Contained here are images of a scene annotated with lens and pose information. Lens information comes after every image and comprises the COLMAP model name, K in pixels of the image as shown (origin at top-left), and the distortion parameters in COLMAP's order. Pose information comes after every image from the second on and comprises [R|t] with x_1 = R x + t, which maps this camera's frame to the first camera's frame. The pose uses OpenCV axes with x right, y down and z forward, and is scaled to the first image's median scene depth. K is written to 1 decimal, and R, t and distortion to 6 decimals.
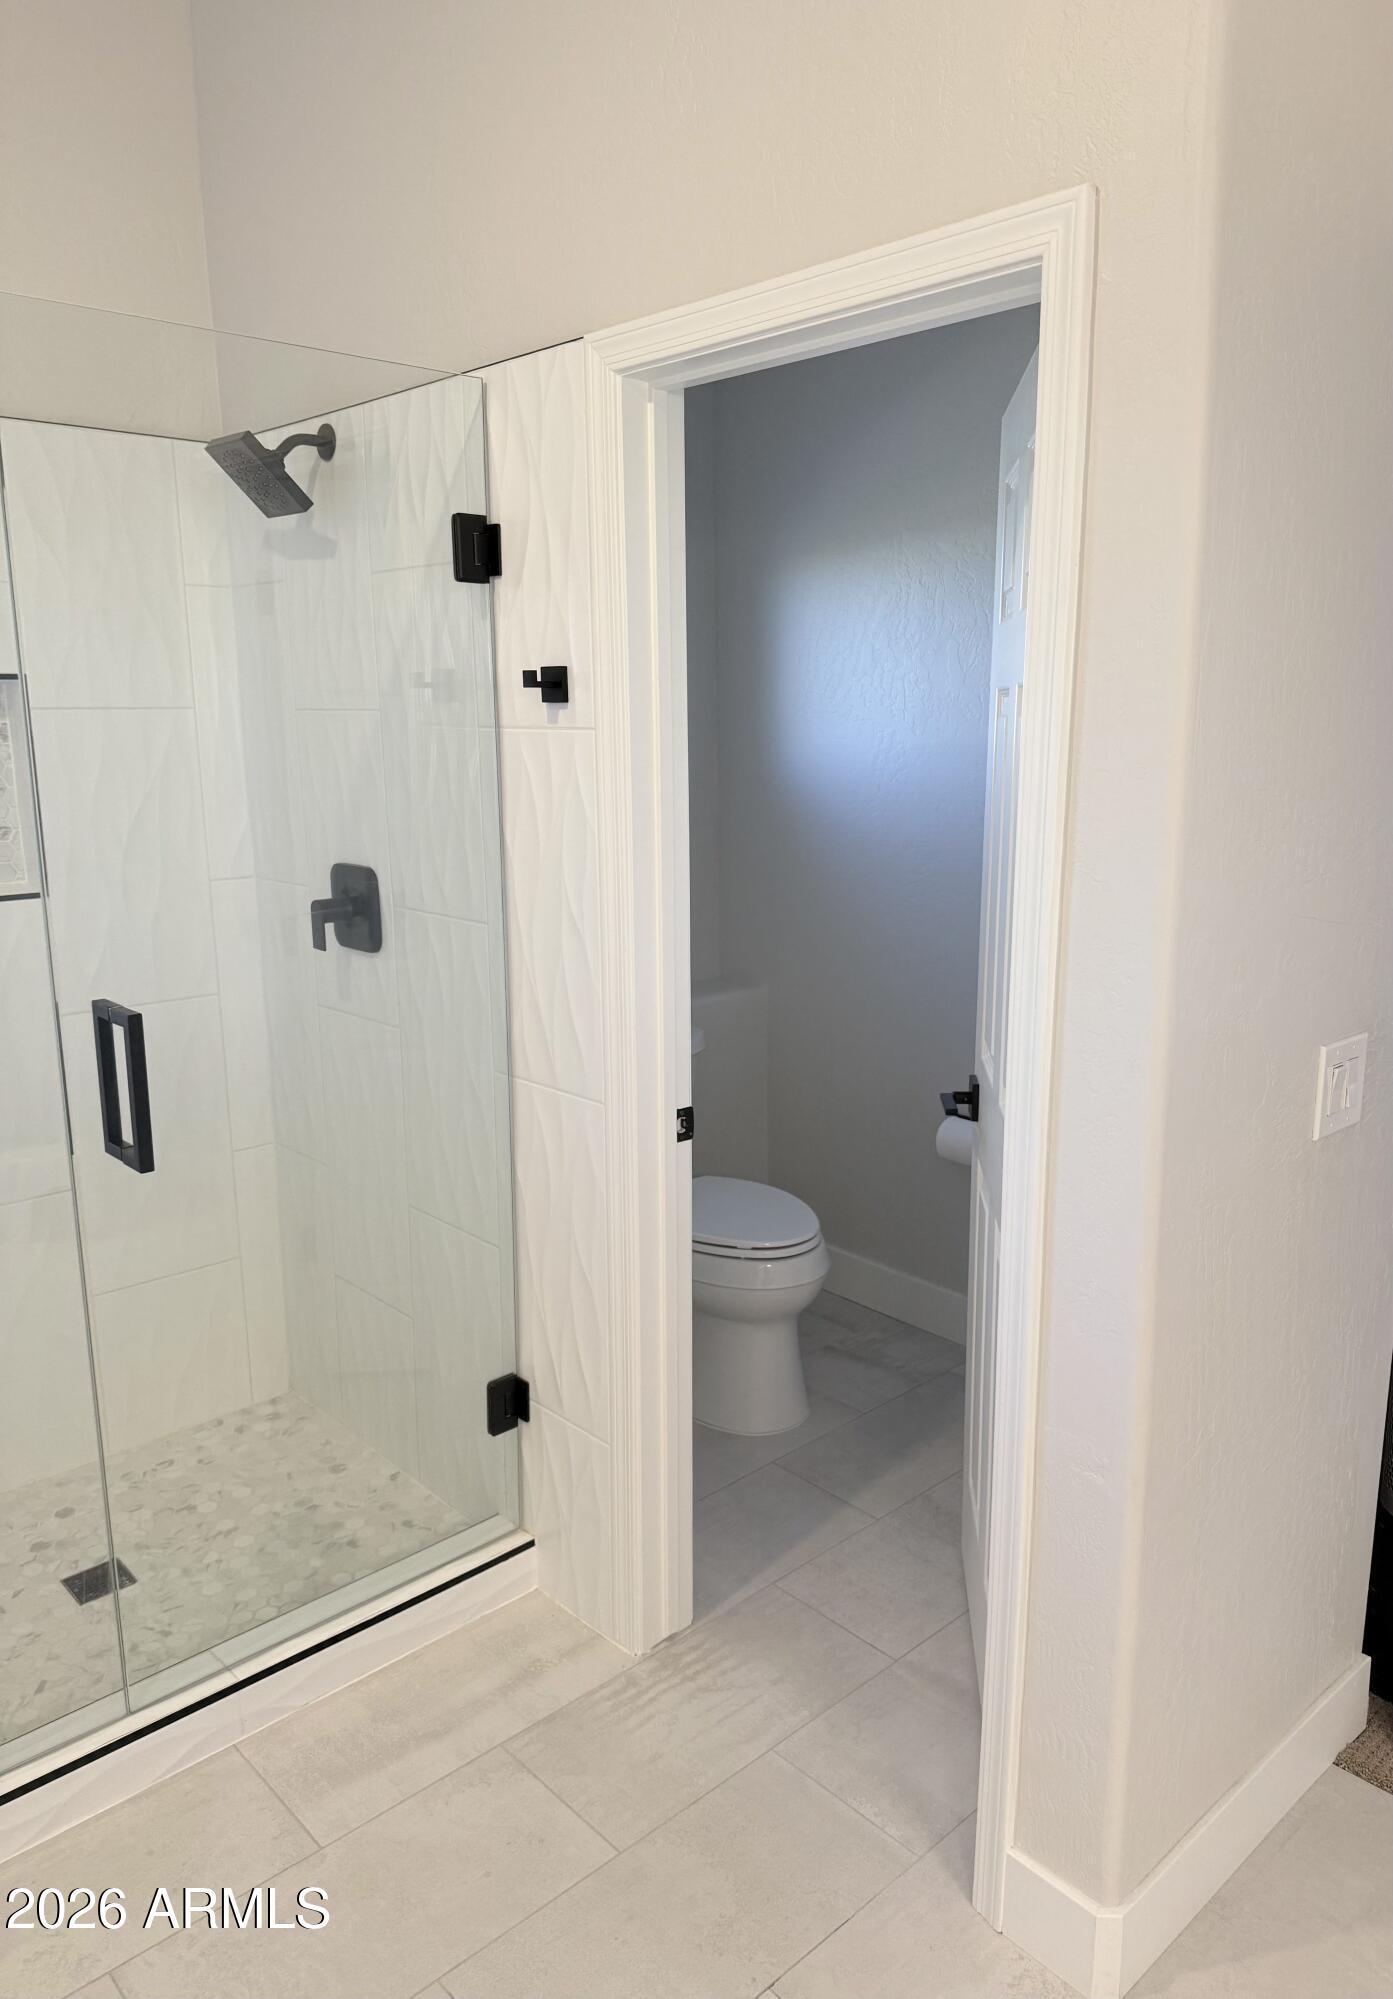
lens RADIAL K [[1450.0, 0, 701.4], [0, 1450.0, 1009.2], [0, 0, 1]] dist [0.002512, -0.004306]
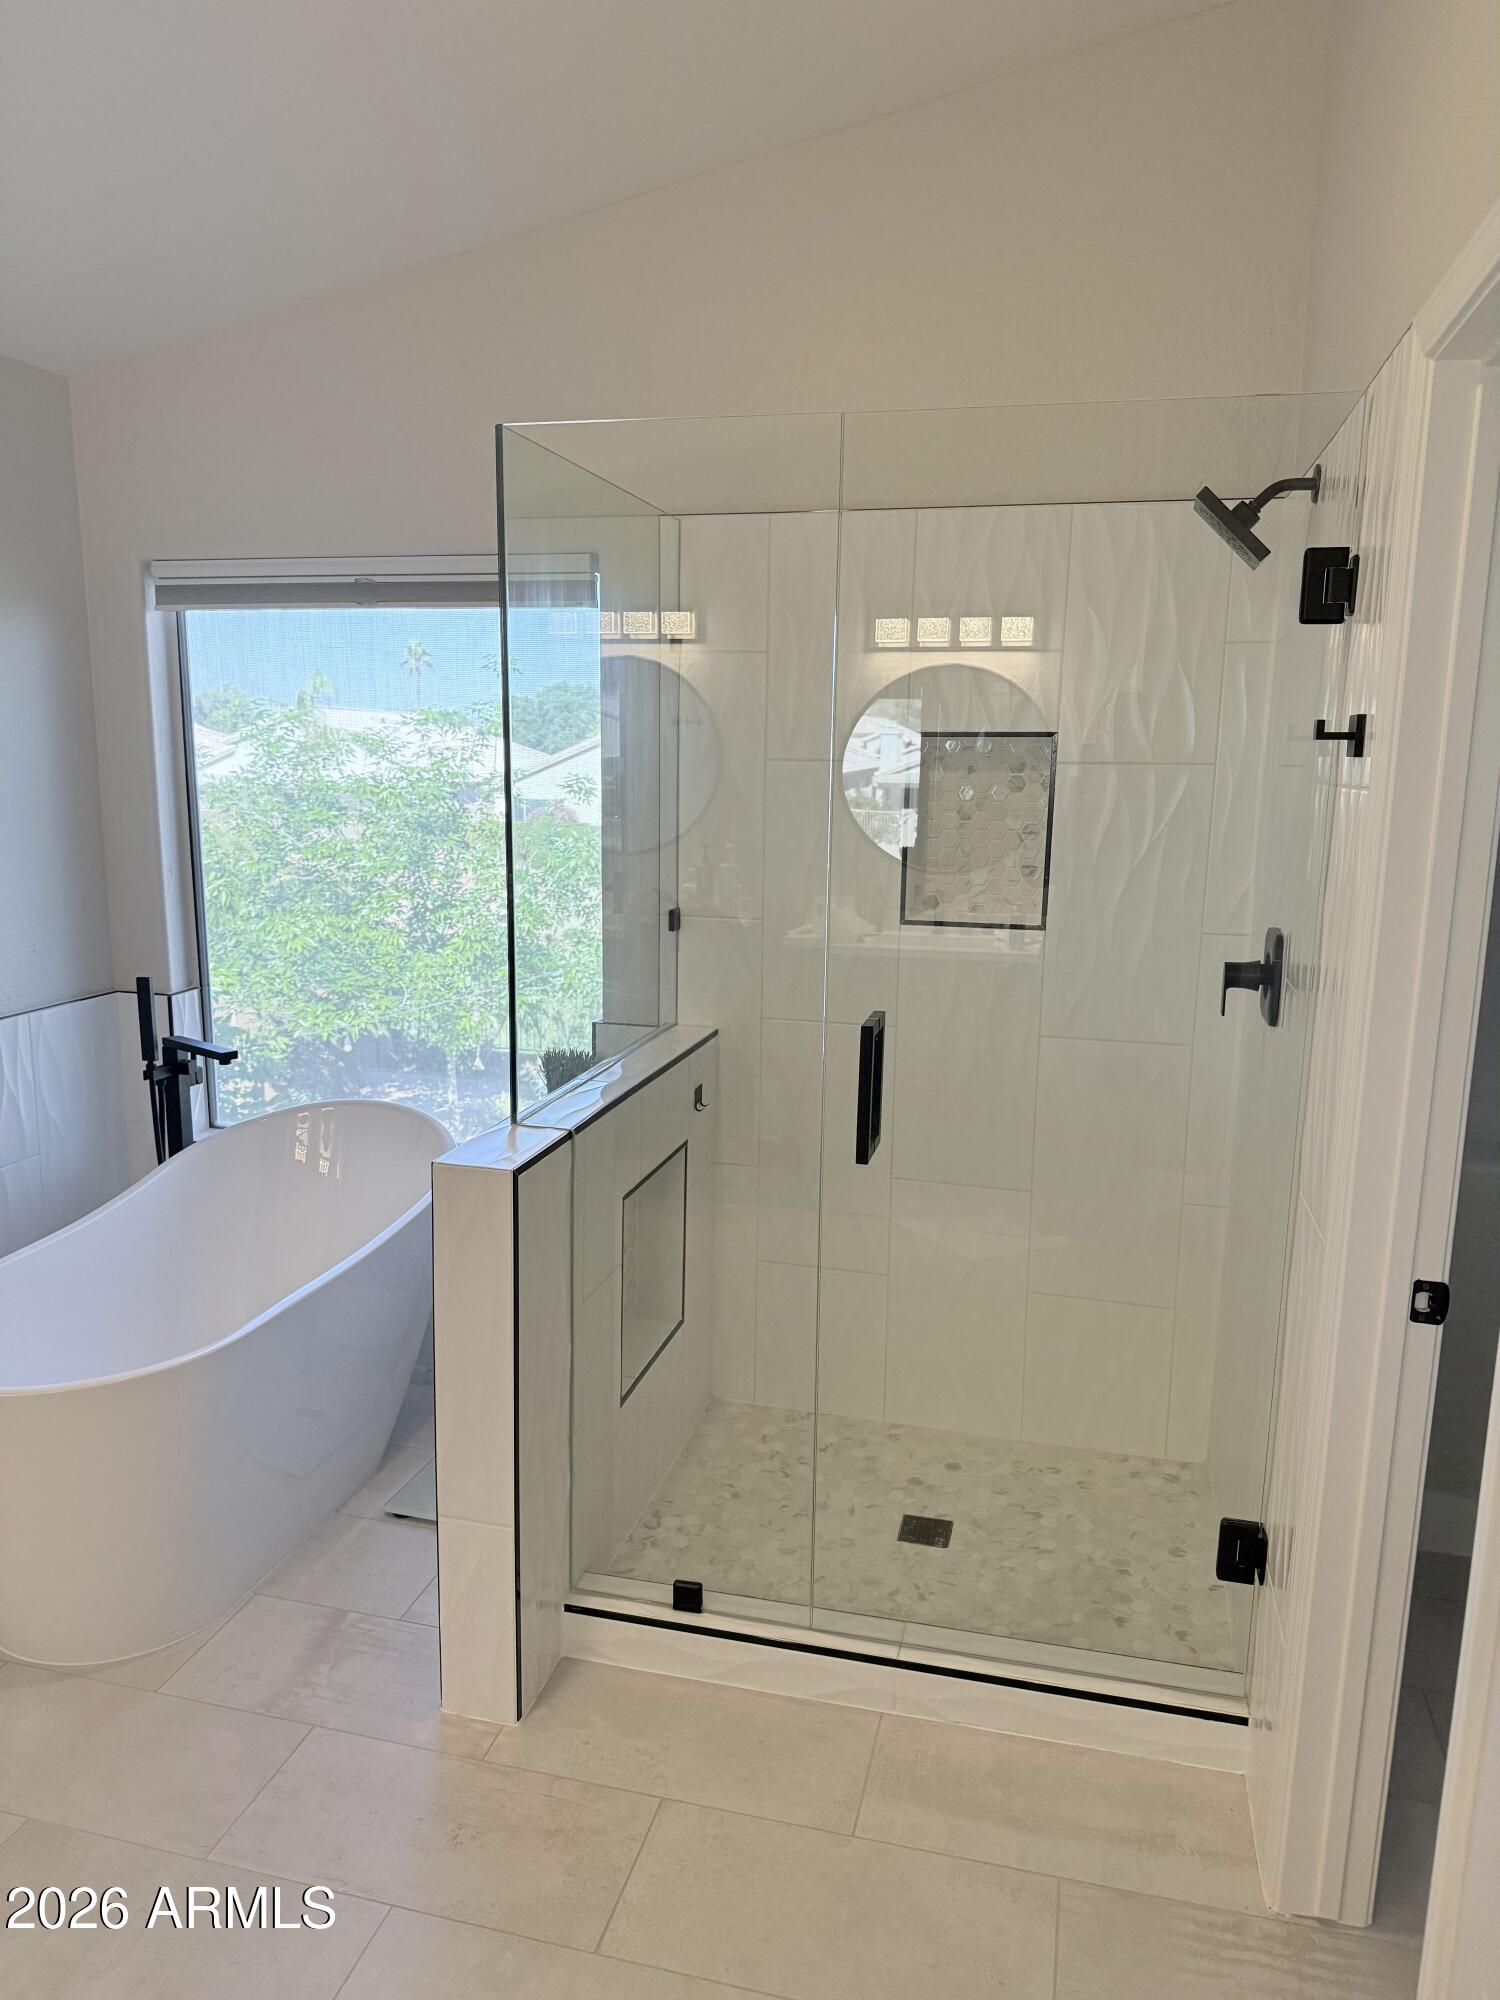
lens RADIAL K [[1404.6, 0, 758.4], [0, 1404.6, 1008.2], [0, 0, 1]] dist [-0.008711, -0.002276]
pose [[0.547619, 0.167525, -0.819786, 0.354562], [-0.198773, 0.977751, 0.067025, -0.050081], [0.812775, 0.126247, 0.568734, 0.241988]]
